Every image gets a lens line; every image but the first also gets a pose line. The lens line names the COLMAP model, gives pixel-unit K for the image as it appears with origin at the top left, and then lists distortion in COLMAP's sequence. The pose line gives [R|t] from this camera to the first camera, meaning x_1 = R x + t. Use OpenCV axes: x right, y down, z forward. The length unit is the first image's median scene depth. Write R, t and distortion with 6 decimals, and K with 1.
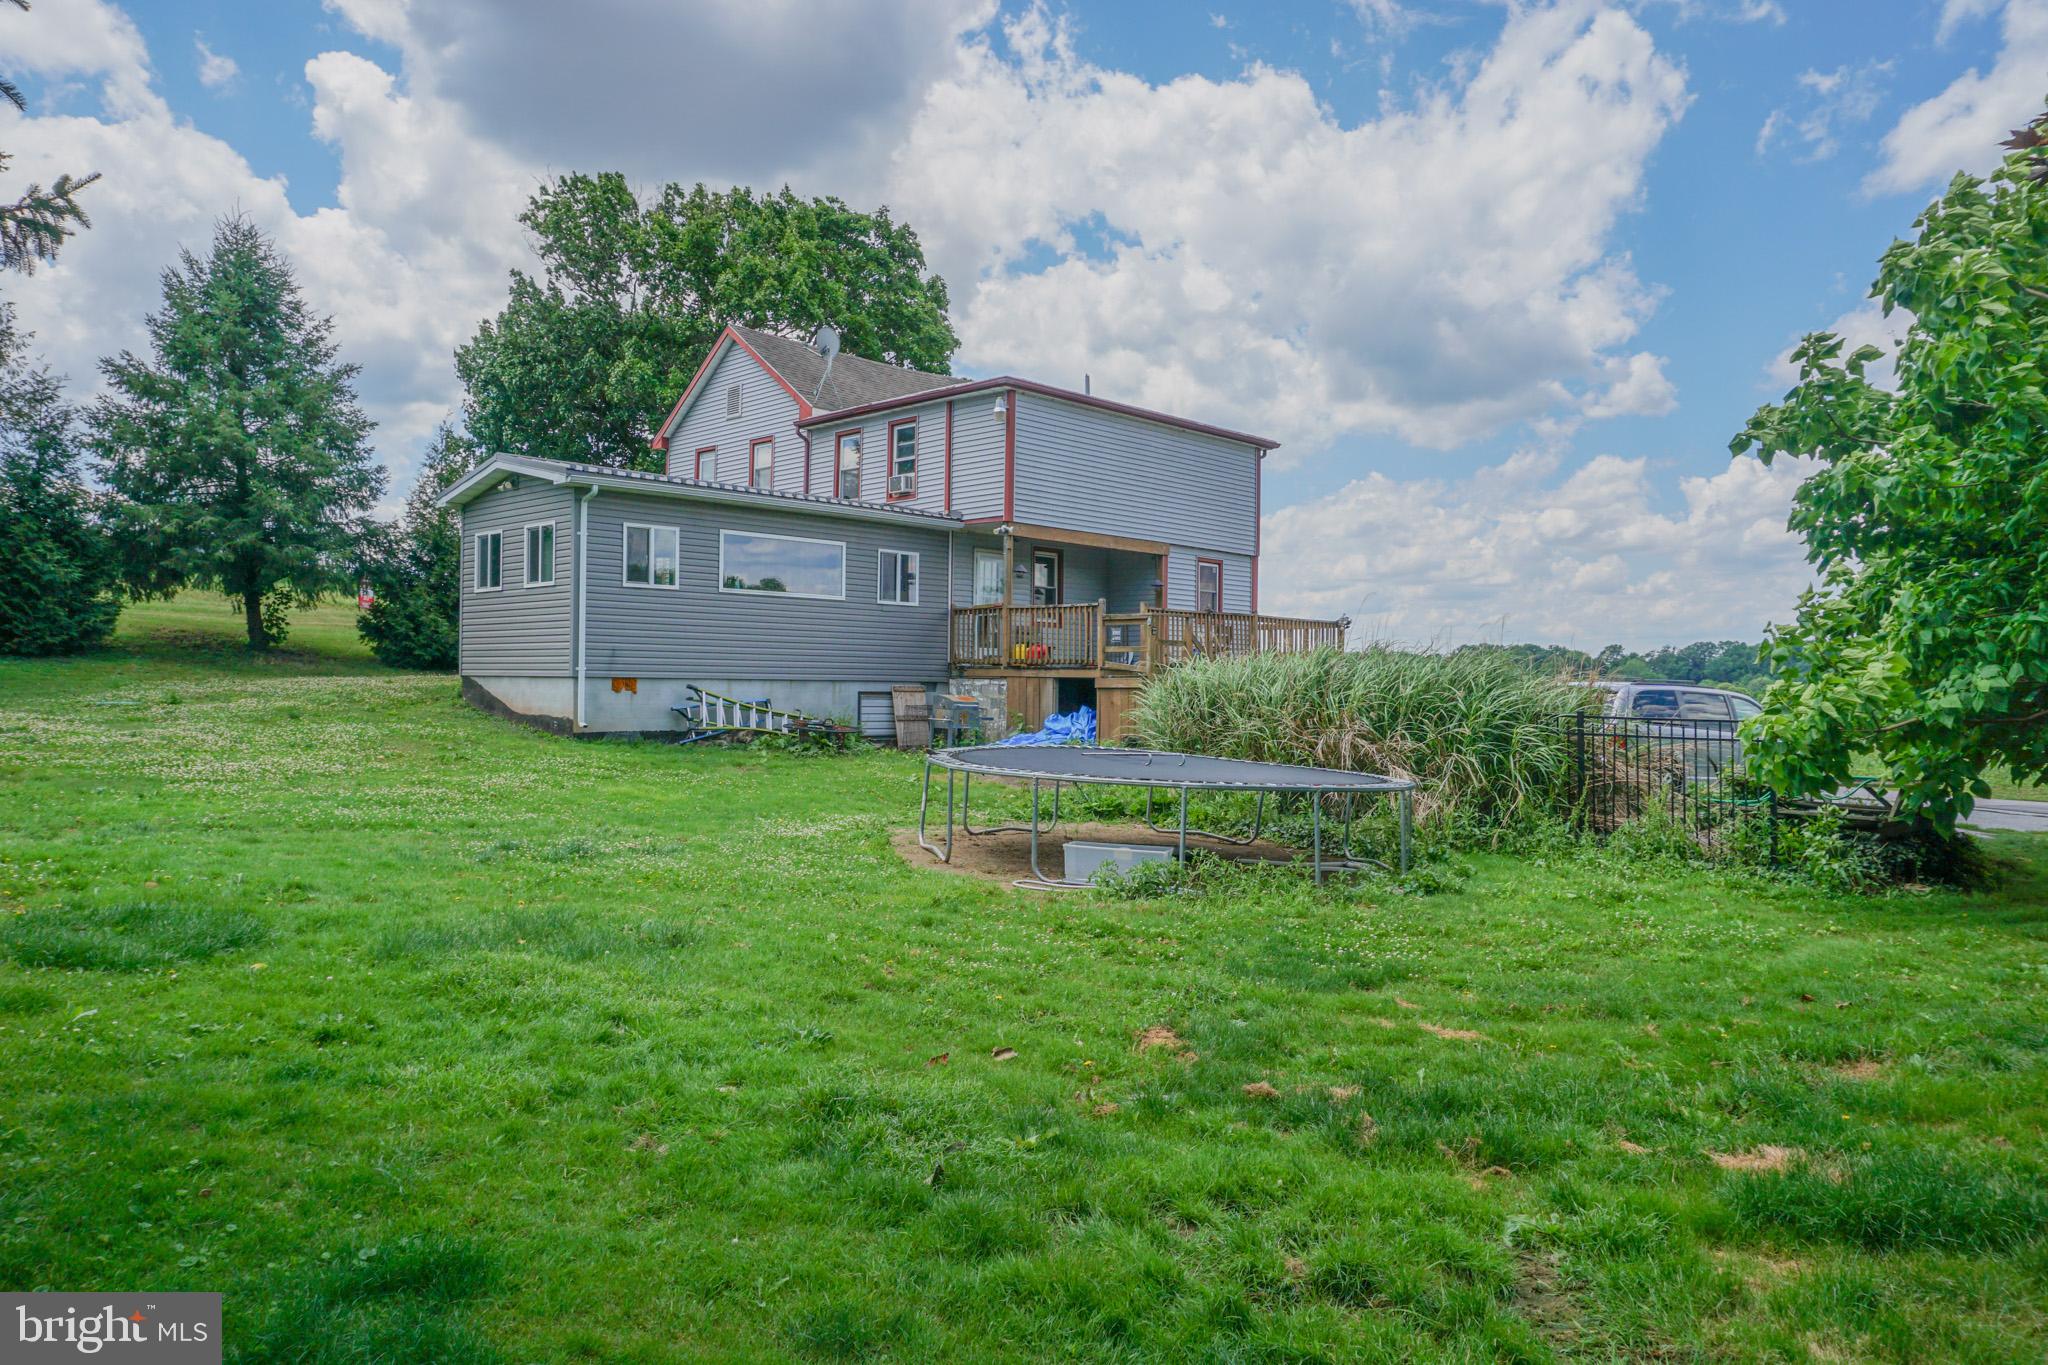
lens RADIAL K [[1360.6, 0, 1014.3], [0, 1360.6, 673.8], [0, 0, 1]] dist [-0.034824, 0.008148]
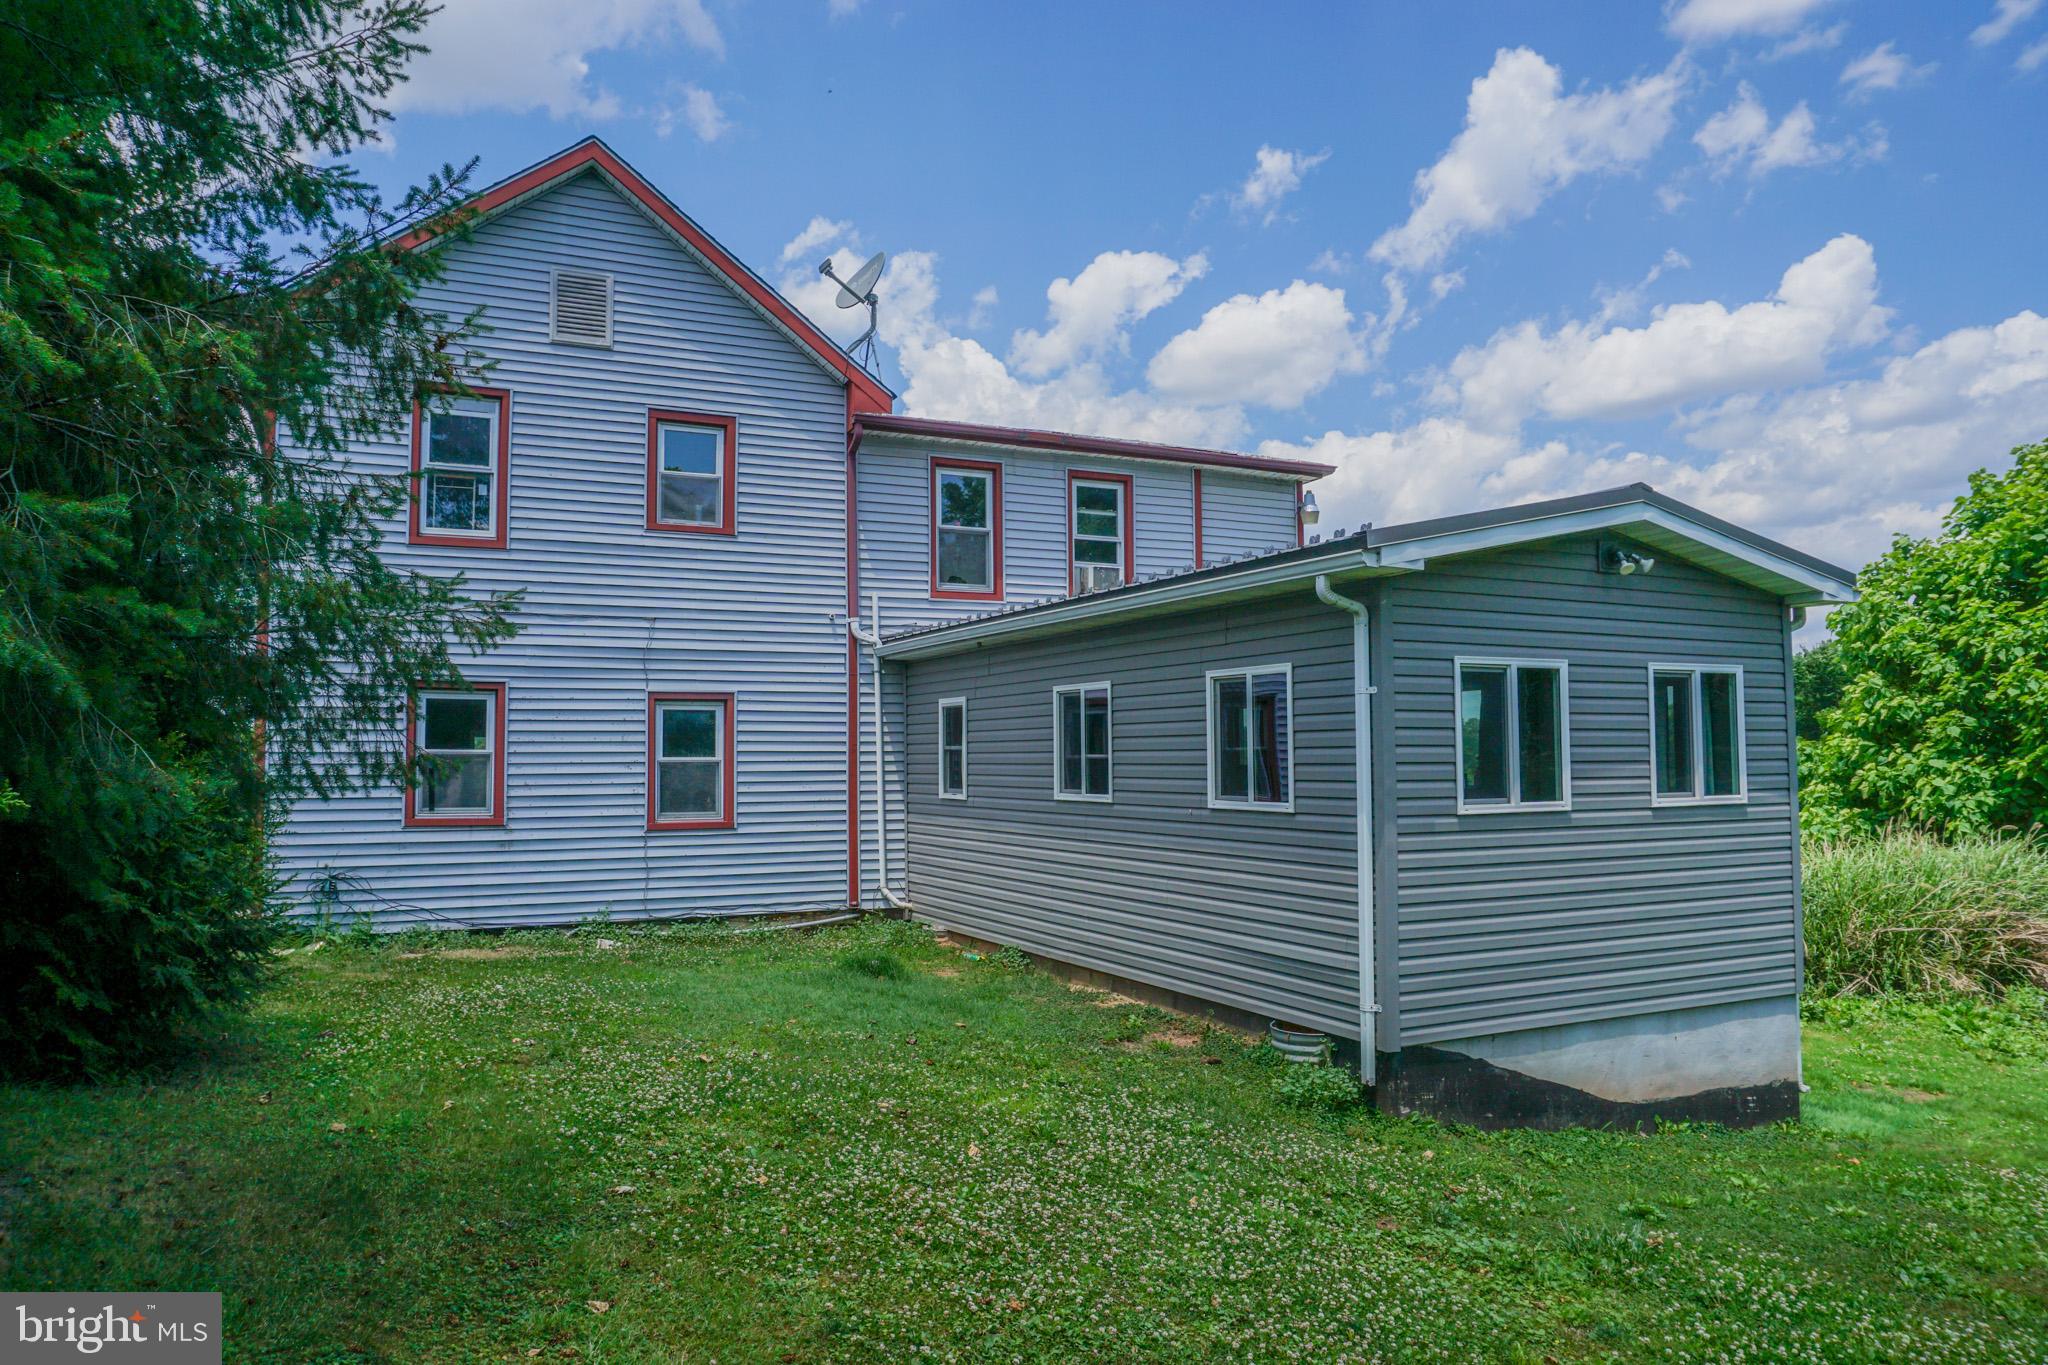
lens RADIAL K [[1360.6, 0, 1014.3], [0, 1360.6, 673.8], [0, 0, 1]] dist [-0.034824, 0.008148]
pose [[0.338722, 0.045564, 0.939783, -0.698253], [0.000805, 0.998812, -0.048716, -0.070842], [-0.940886, 0.017258, 0.338283, 0.871031]]
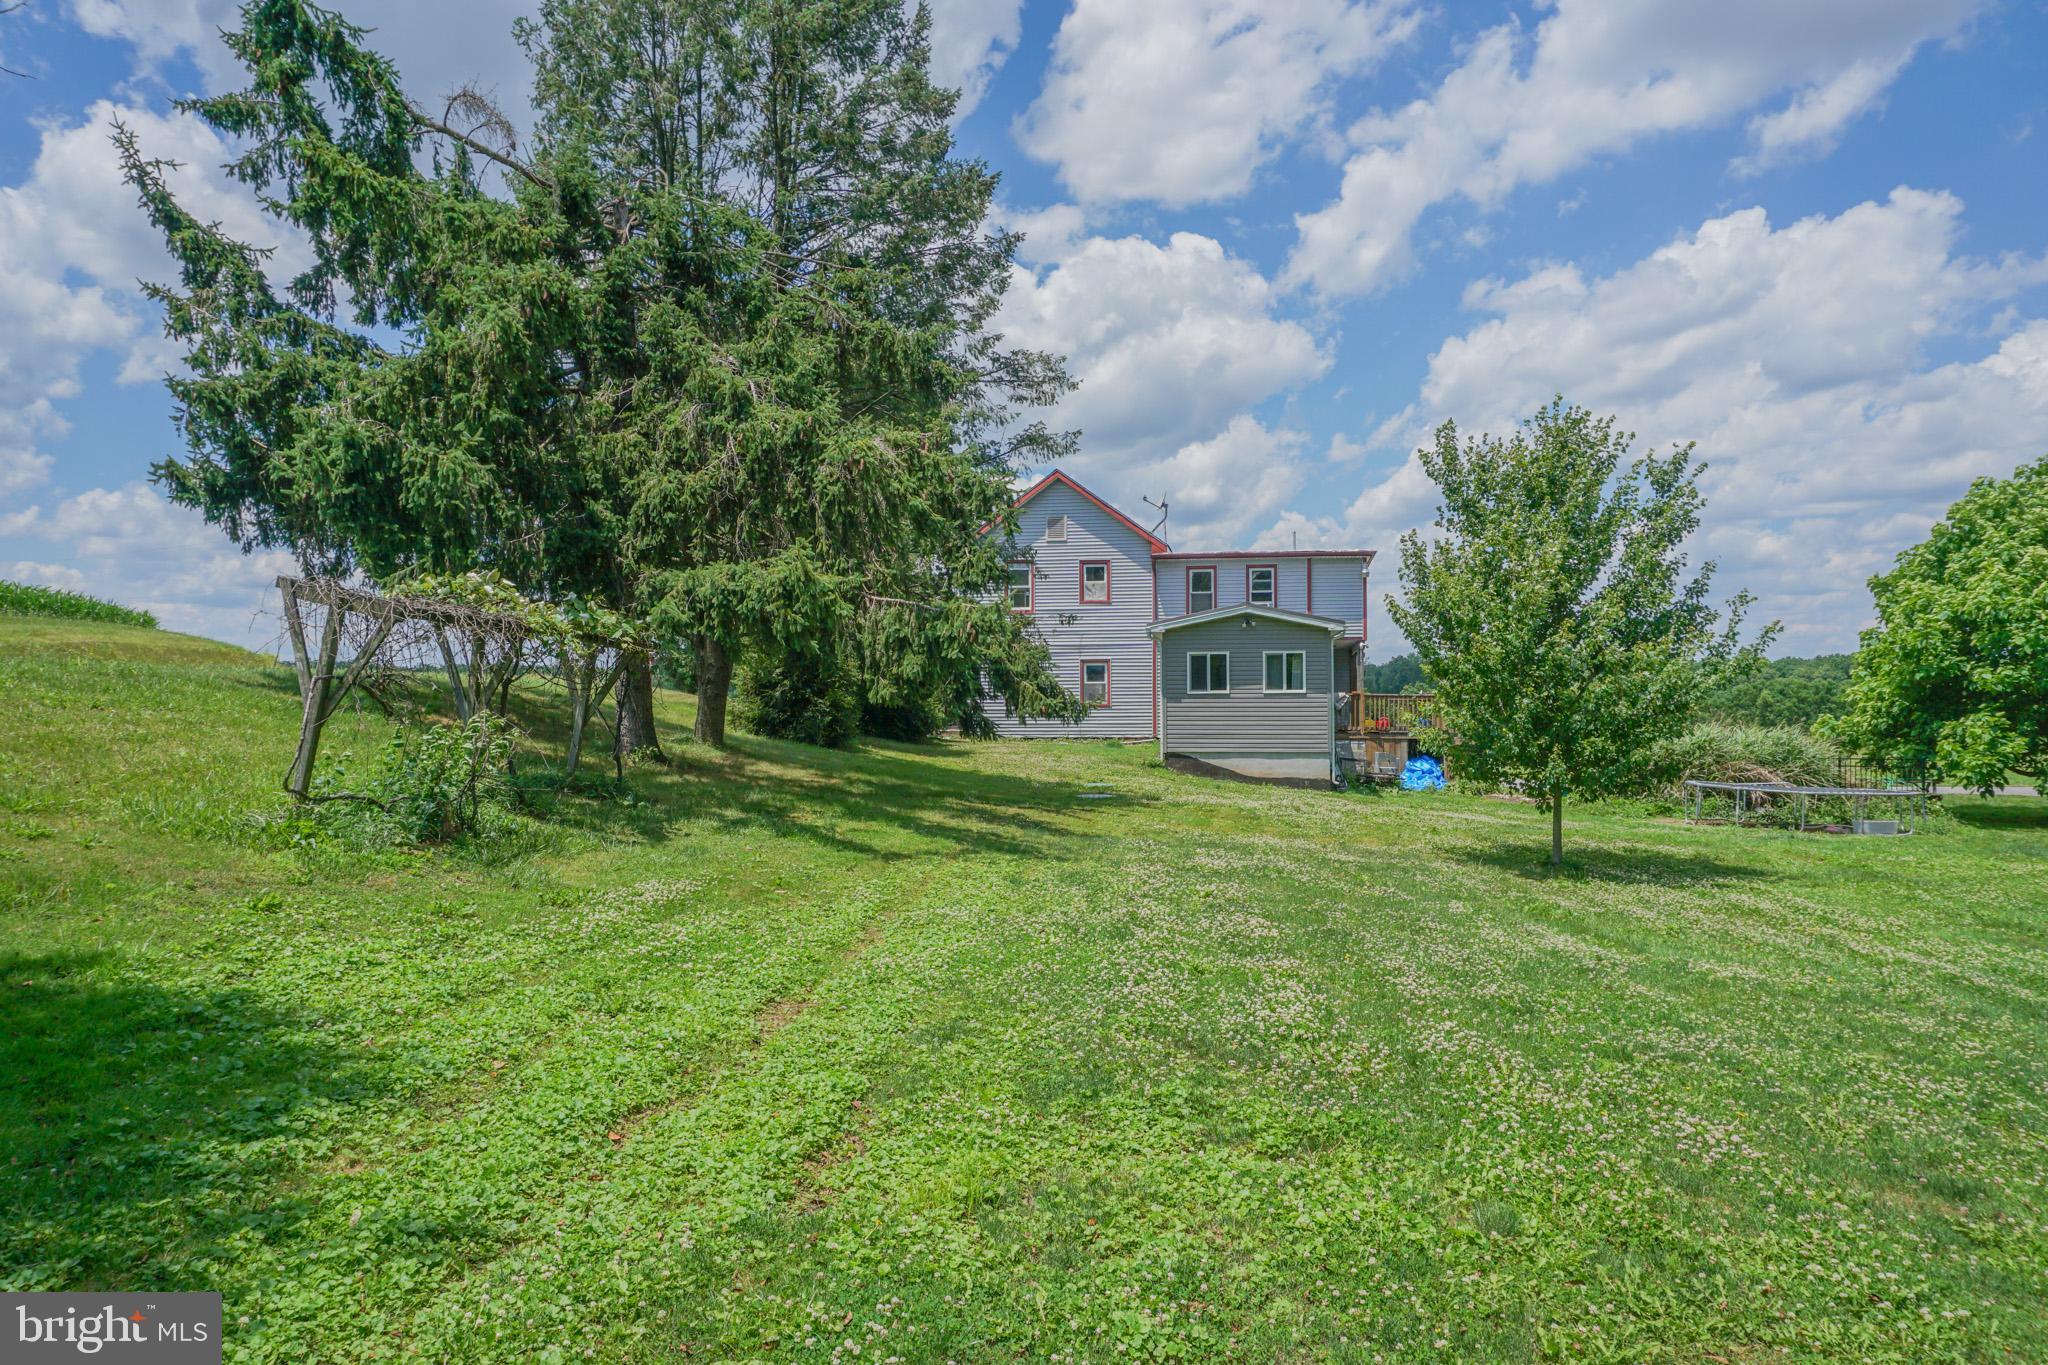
lens RADIAL K [[1360.6, 0, 1014.3], [0, 1360.6, 673.8], [0, 0, 1]] dist [-0.034824, 0.008148]
pose [[0.821256, -0.001943, 0.570556, -1.203760], [0.005906, 0.999970, -0.005096, -0.065696], [-0.570529, 0.007555, 0.821243, -0.063934]]
